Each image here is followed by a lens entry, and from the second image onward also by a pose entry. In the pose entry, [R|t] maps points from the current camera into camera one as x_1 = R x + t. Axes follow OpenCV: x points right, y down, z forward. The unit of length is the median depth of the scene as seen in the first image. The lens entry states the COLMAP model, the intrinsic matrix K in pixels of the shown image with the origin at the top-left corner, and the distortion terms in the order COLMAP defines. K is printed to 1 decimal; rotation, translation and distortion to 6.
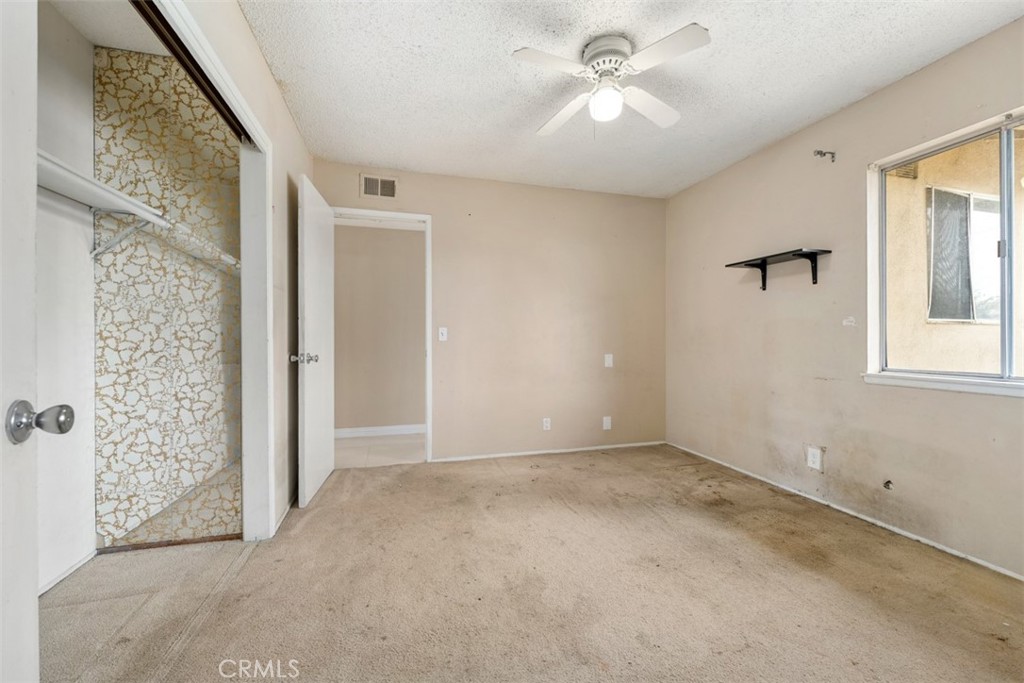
lens RADIAL K [[415.1, 0, 514.7], [0, 415.1, 338.4], [0, 0, 1]] dist [-0.000516, -0.000254]
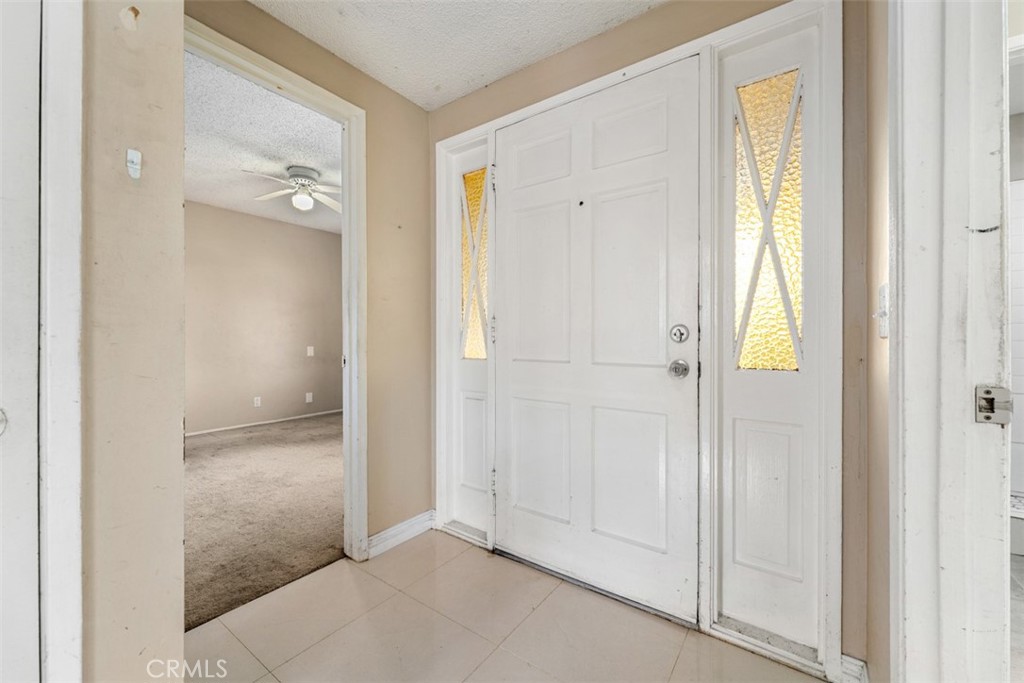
lens RADIAL K [[415.1, 0, 513.1], [0, 415.1, 334.1], [0, 0, 1]] dist [-0.000516, -0.000254]
pose [[0.792303, -0.000408, 0.610128, -0.101657], [0.000339, 1.000000, 0.000228, -0.003413], [-0.610128, 0.000026, 0.792303, -0.640275]]
